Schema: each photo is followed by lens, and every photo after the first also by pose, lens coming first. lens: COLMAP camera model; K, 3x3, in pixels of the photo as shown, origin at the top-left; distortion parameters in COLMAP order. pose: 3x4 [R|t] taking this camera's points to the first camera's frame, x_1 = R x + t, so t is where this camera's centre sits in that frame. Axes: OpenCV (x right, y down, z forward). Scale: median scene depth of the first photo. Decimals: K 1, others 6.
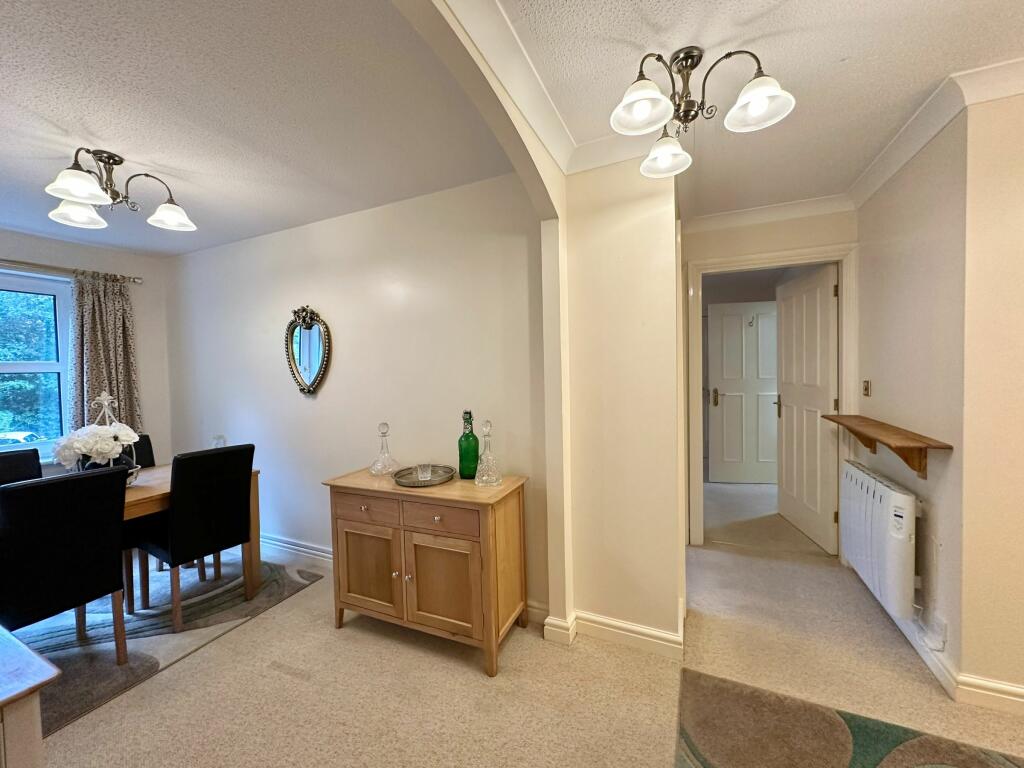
lens RADIAL K [[407.8, 0, 511.5], [0, 407.8, 382.0], [0, 0, 1]] dist [-0.000707, -0.000125]
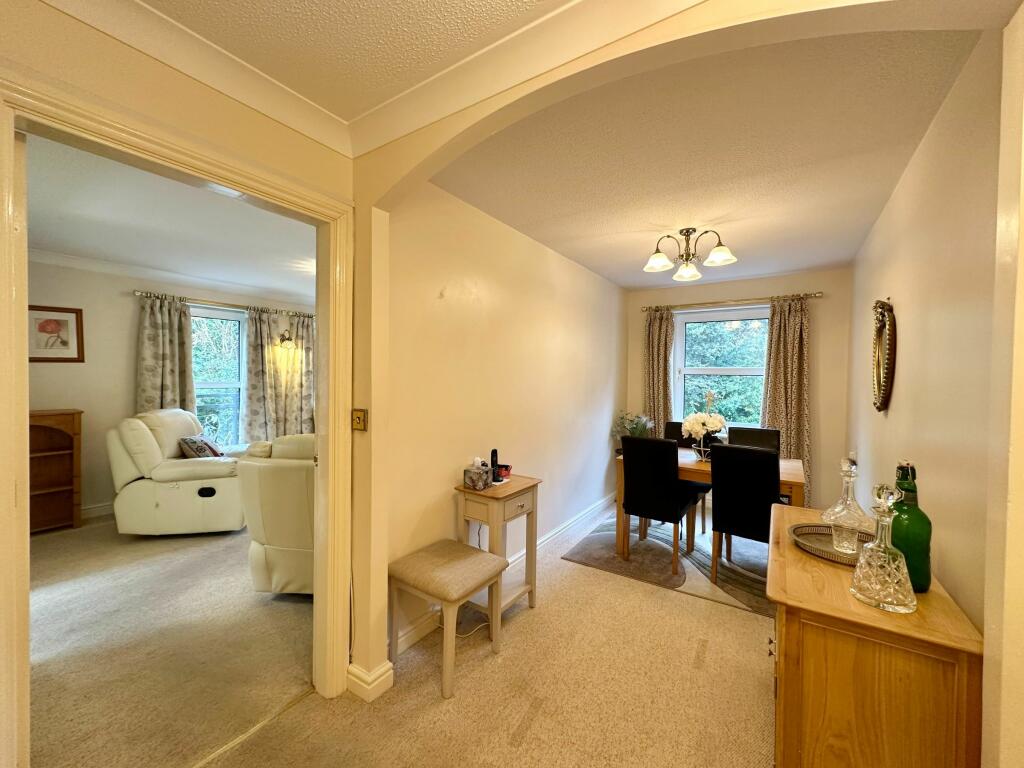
lens RADIAL K [[407.8, 0, 511.5], [0, 407.8, 382.0], [0, 0, 1]] dist [-0.000707, -0.000125]
pose [[-0.160828, 0.041081, -0.986127, 0.517786], [-0.037362, 0.998164, 0.047676, -0.049132], [0.986275, 0.044512, -0.158998, 0.555655]]
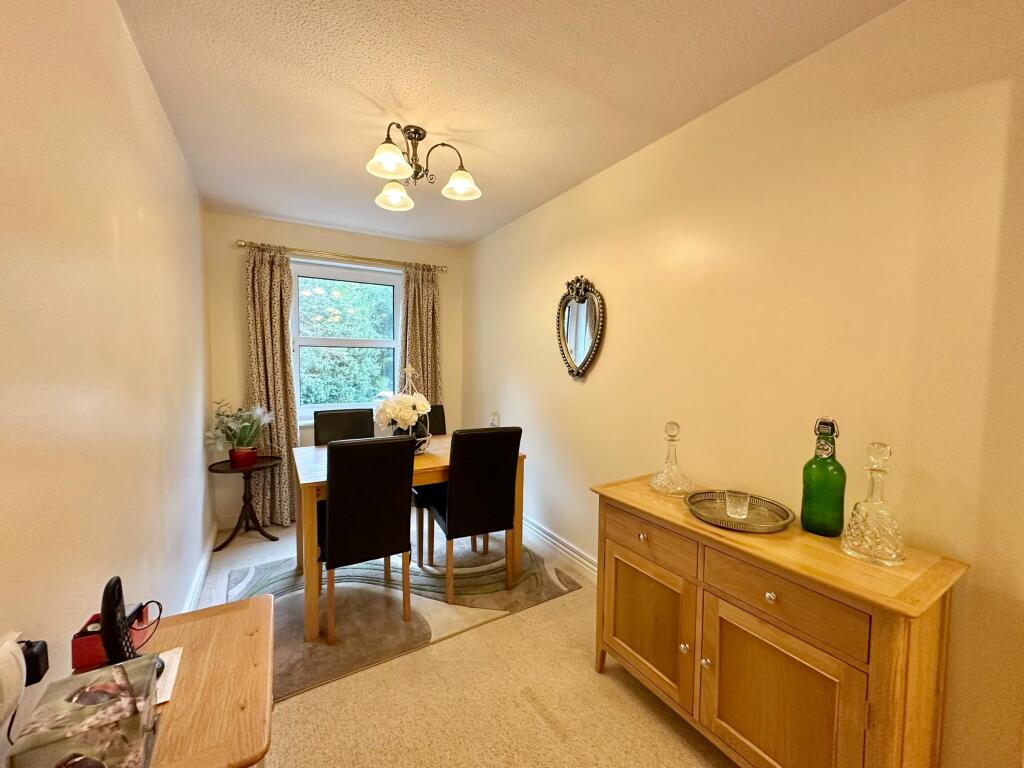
lens RADIAL K [[407.8, 0, 511.5], [0, 407.8, 382.0], [0, 0, 1]] dist [-0.000707, -0.000125]
pose [[0.822922, 0.064803, -0.564447, -0.153870], [-0.048465, 0.997860, 0.043904, 0.011550], [0.566084, -0.008773, 0.824301, 0.255215]]
